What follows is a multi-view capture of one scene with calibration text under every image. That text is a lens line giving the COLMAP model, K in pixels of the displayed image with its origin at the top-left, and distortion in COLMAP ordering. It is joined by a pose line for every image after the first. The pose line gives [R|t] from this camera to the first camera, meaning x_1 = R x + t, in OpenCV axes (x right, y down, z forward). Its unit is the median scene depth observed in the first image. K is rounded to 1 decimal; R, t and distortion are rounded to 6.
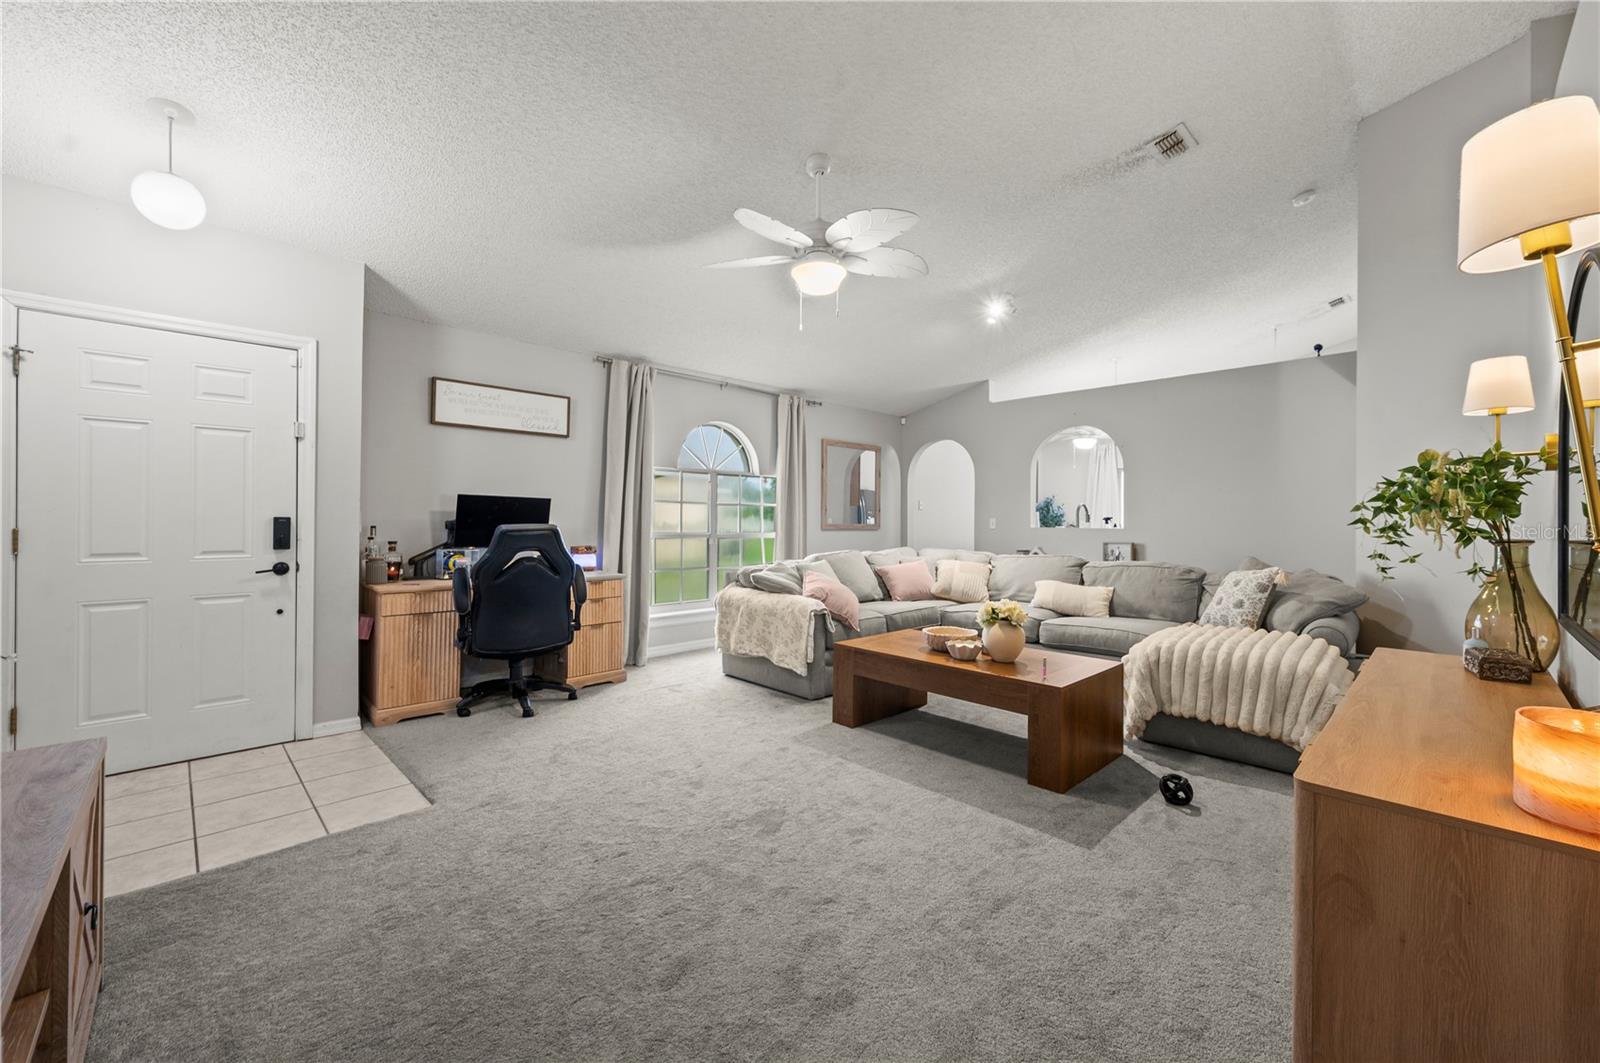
lens RADIAL K [[630.9, 0, 804.3], [0, 630.9, 526.6], [0, 0, 1]] dist [-0.002356, -0.000245]
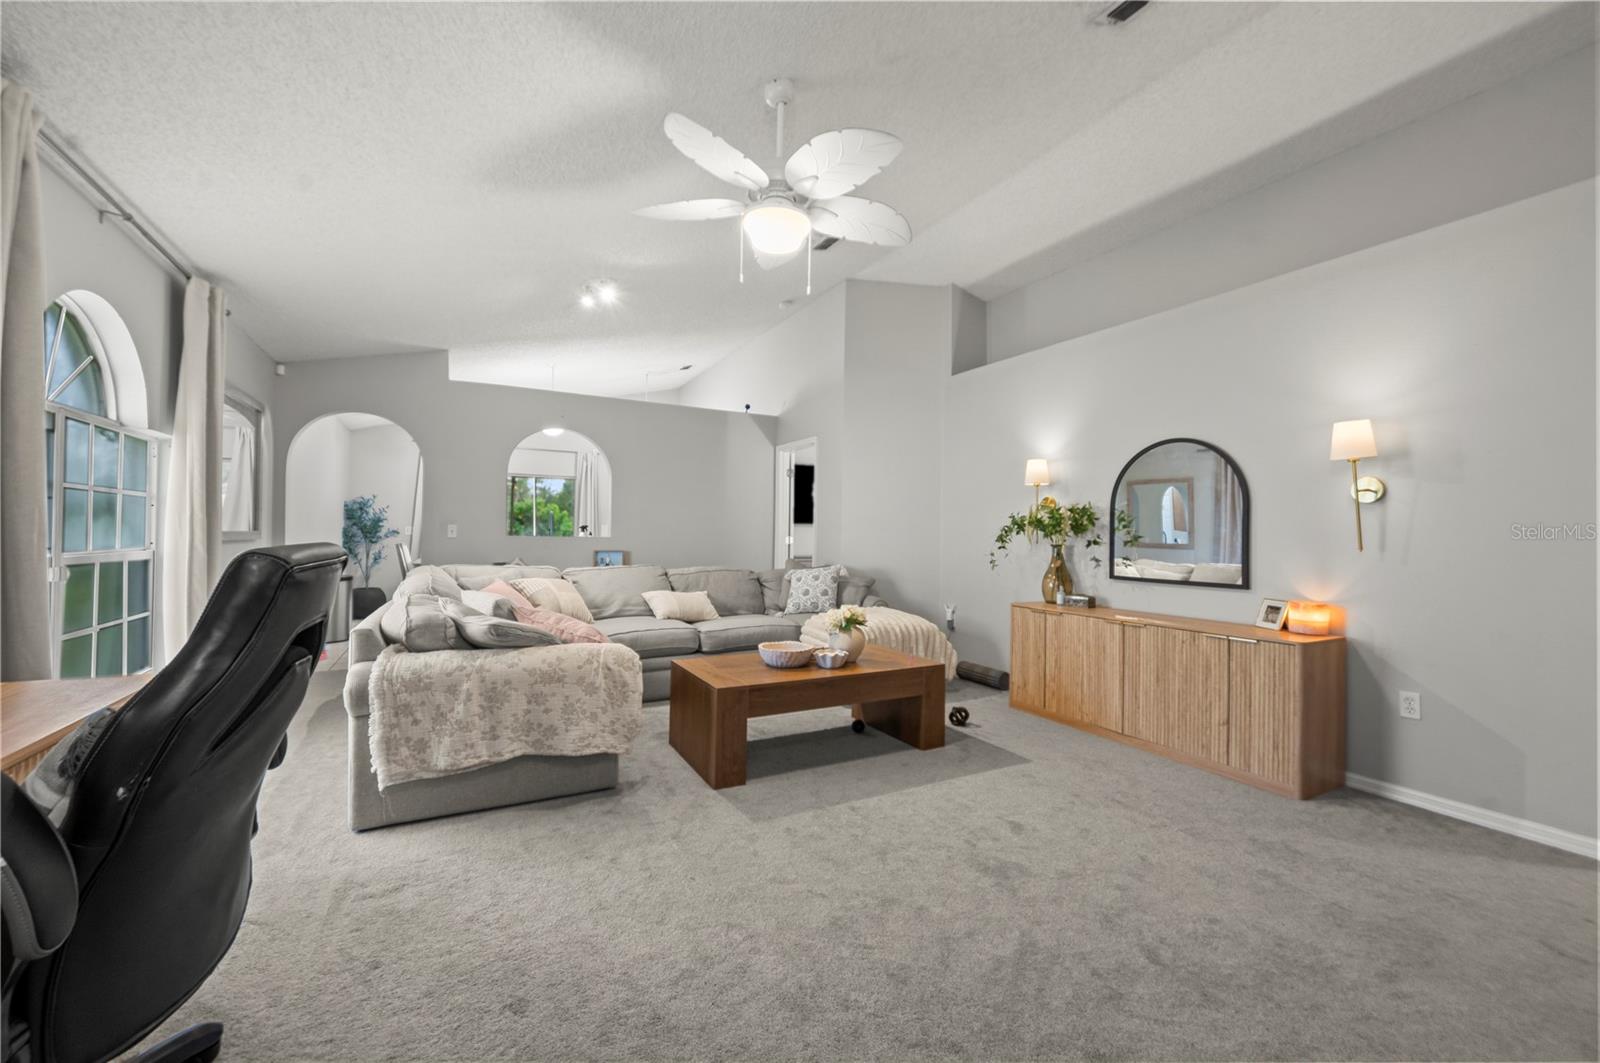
lens RADIAL K [[630.9, 0, 803.9], [0, 630.9, 529.9], [0, 0, 1]] dist [-0.002356, -0.000245]
pose [[0.278341, 0.004378, 0.960472, -0.660840], [-0.004416, 0.999985, -0.003279, -0.010490], [-0.960472, -0.003328, 0.278356, 0.662273]]
